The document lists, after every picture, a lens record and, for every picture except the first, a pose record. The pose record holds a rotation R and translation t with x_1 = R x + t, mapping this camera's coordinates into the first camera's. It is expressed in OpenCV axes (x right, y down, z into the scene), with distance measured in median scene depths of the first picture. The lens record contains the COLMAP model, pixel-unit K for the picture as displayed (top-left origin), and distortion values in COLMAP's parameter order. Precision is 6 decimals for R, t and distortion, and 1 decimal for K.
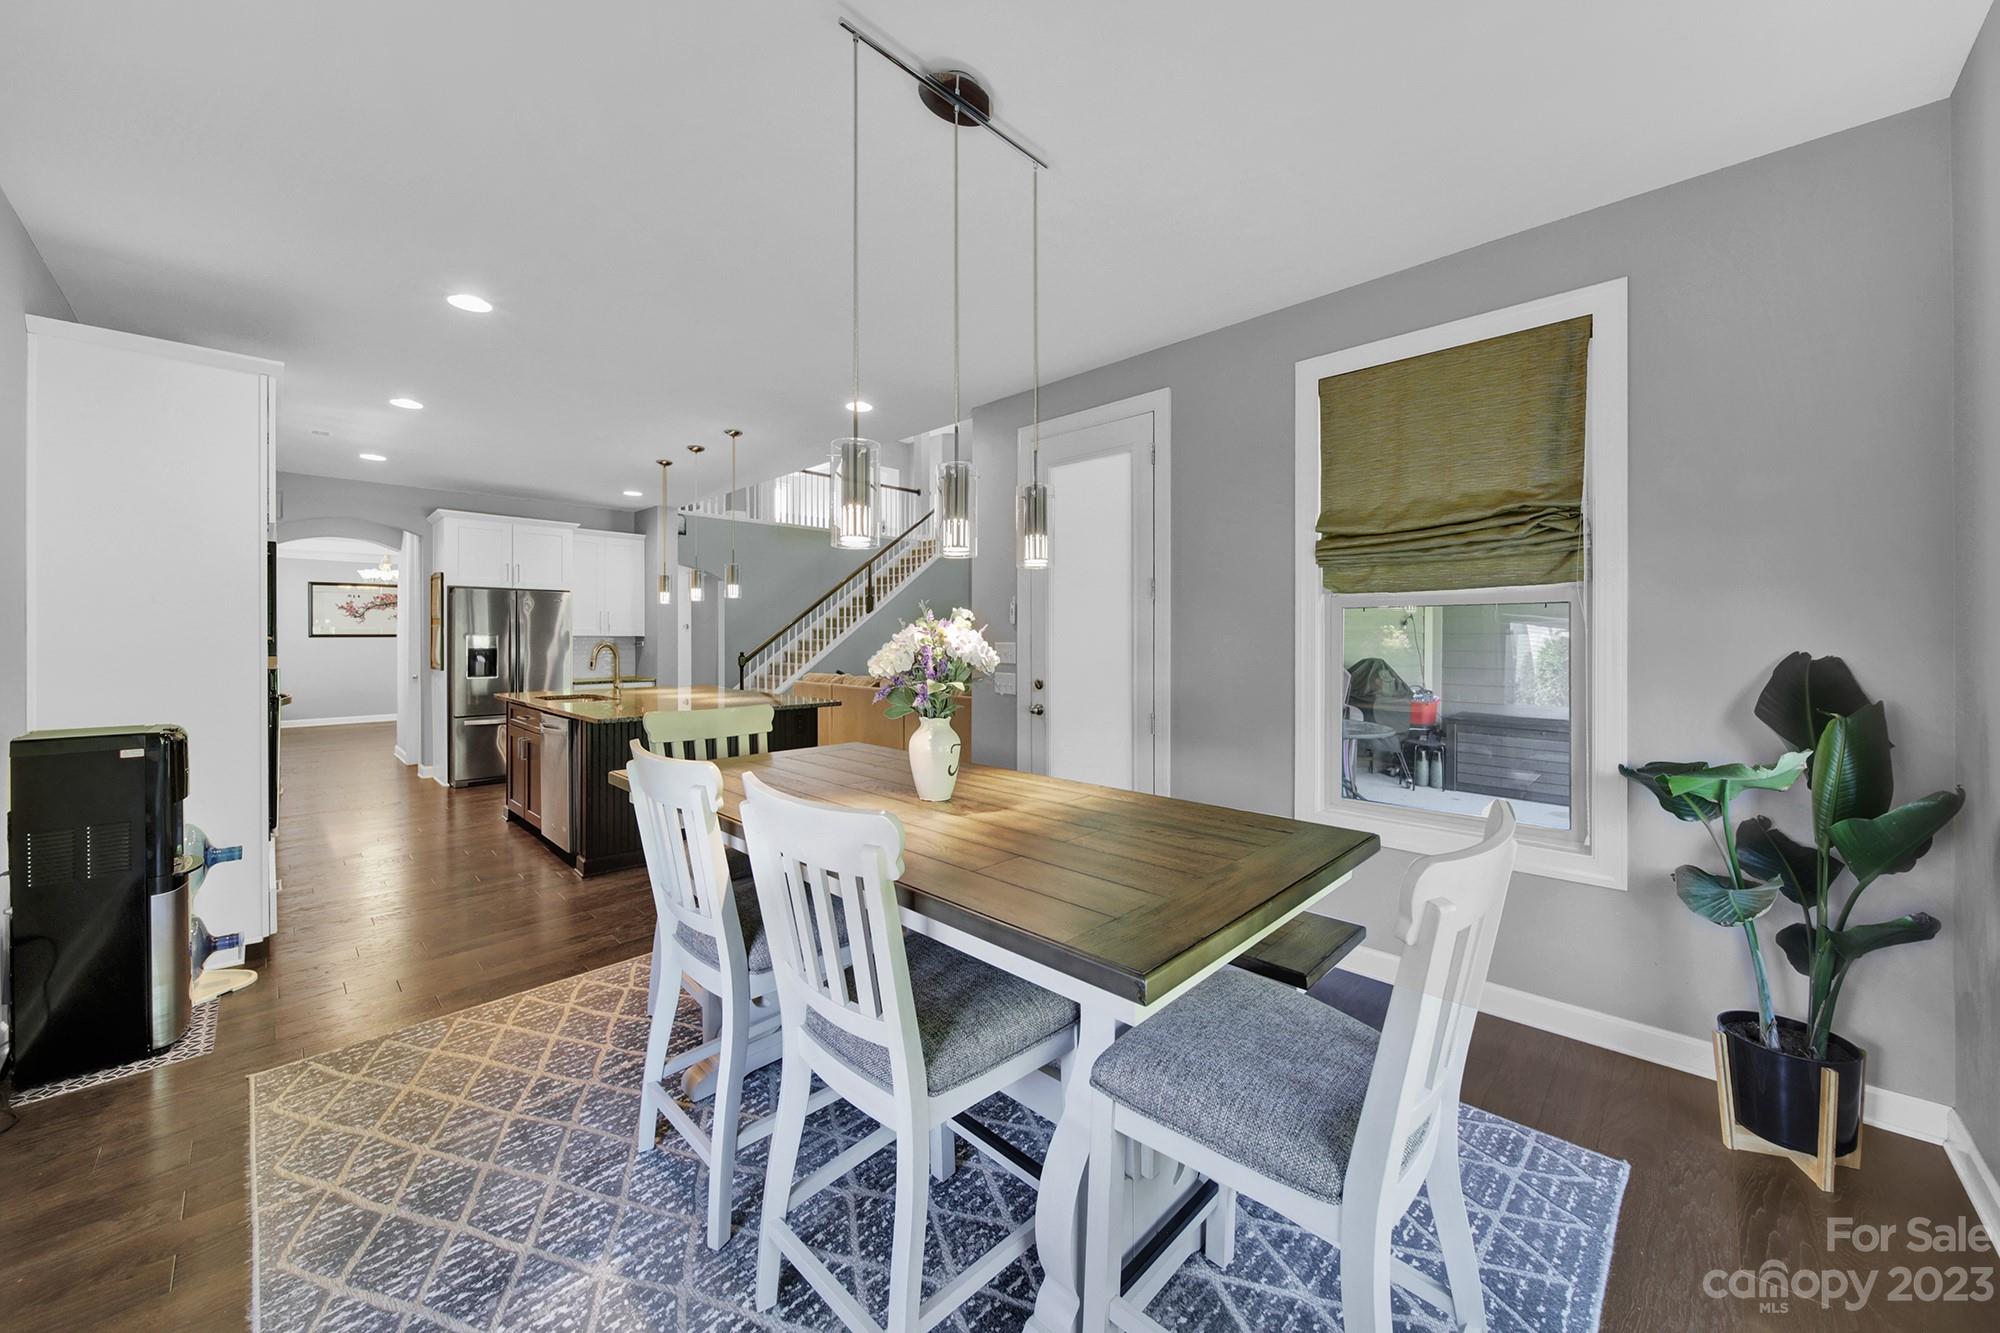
lens RADIAL K [[725.8, 0, 1006.9], [0, 725.8, 637.1], [0, 0, 1]] dist [-0.003318, -0.000833]
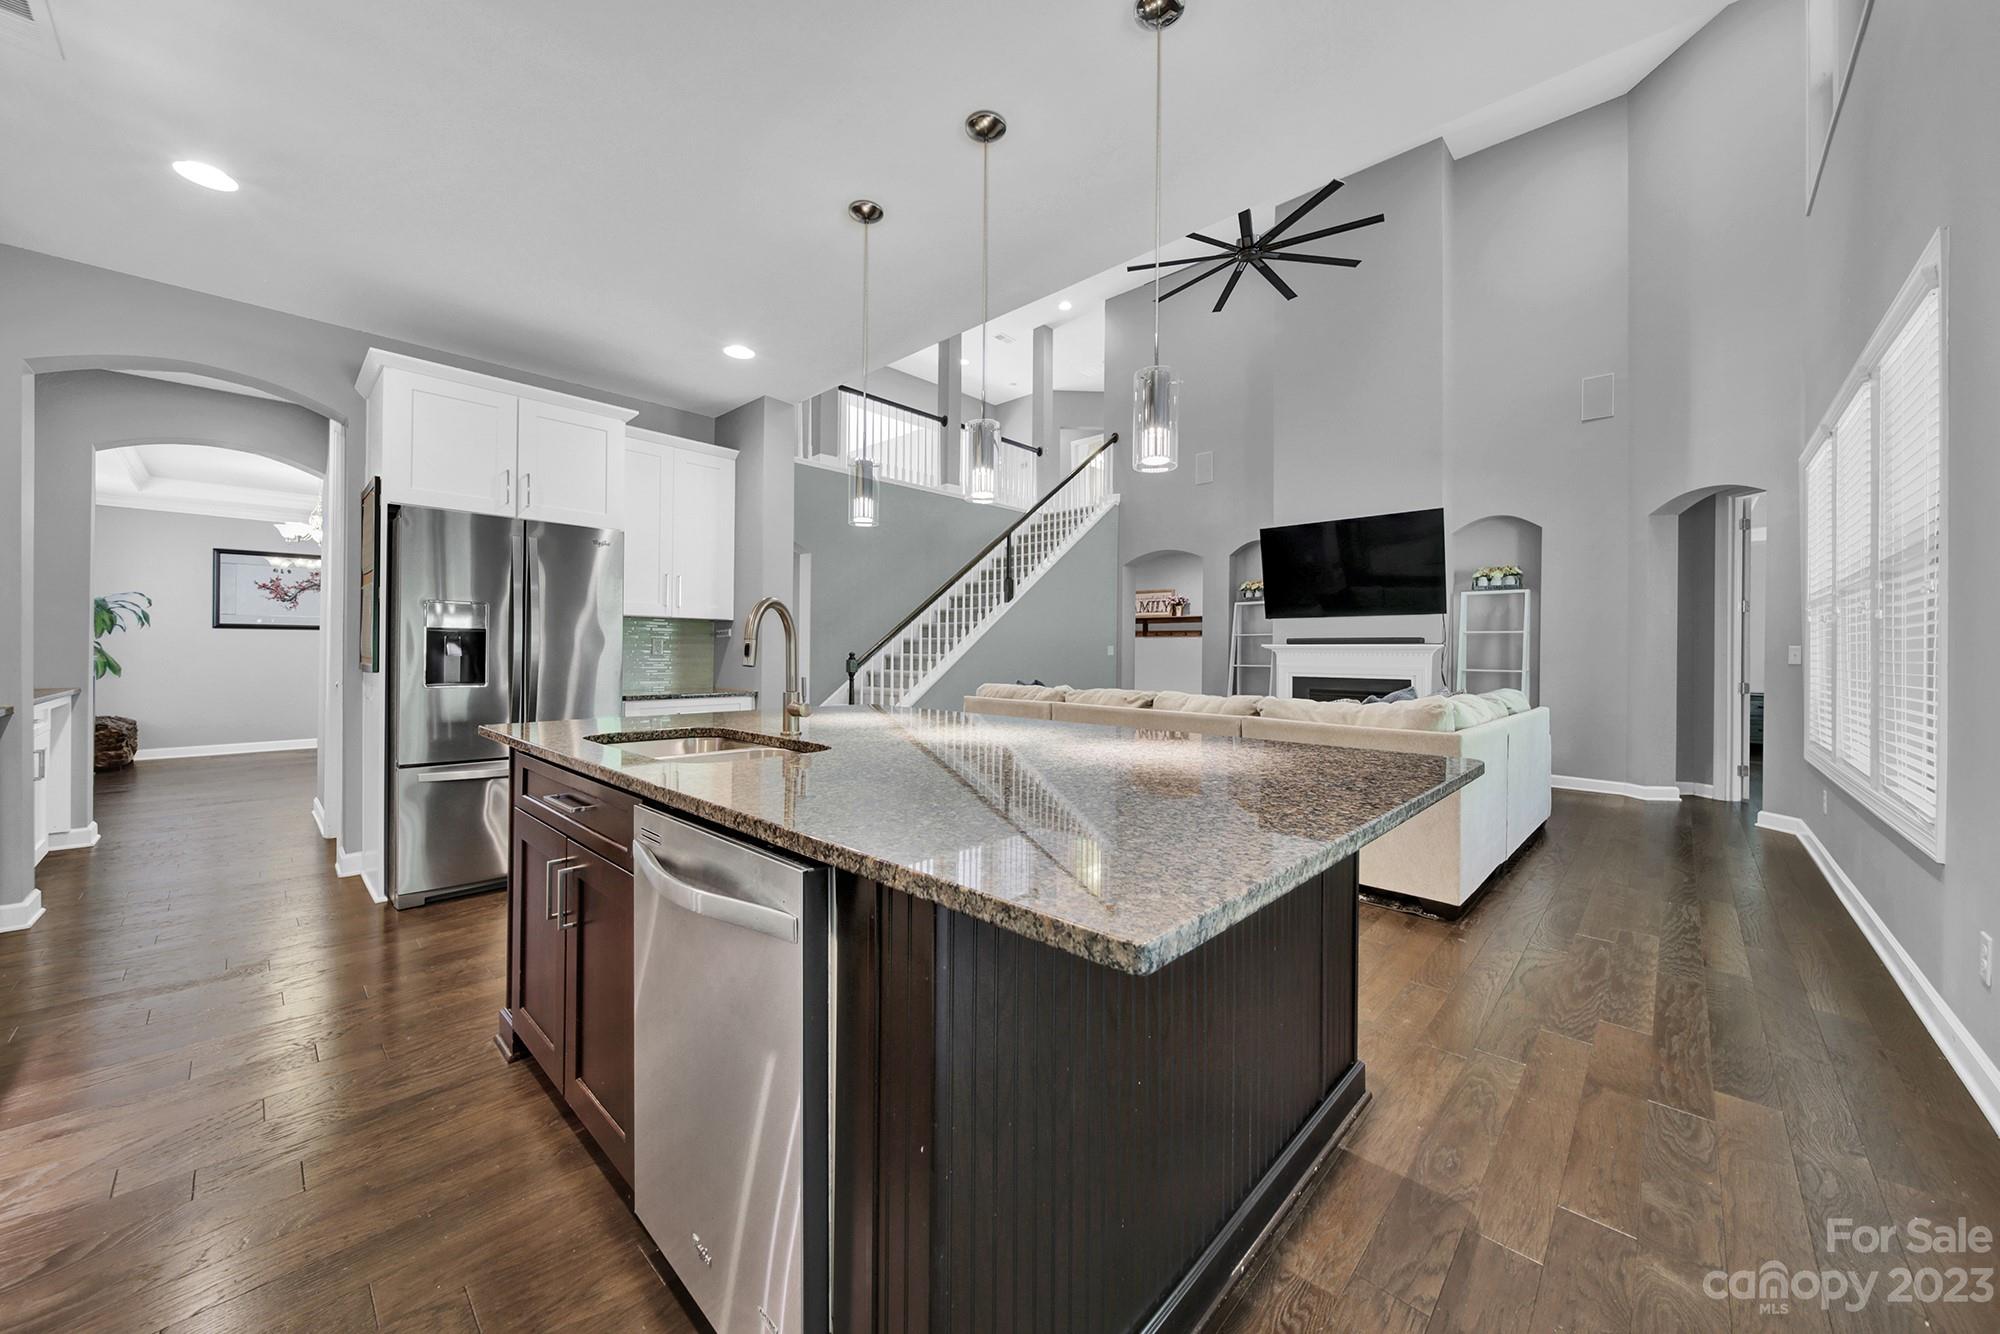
lens RADIAL K [[725.8, 0, 1003.8], [0, 725.8, 656.3], [0, 0, 1]] dist [-0.003318, -0.000833]
pose [[0.999939, 0.007912, 0.007682, -0.345526], [-0.007955, 0.999953, 0.005603, 0.028736], [-0.007637, -0.005664, 0.999955, 0.490840]]
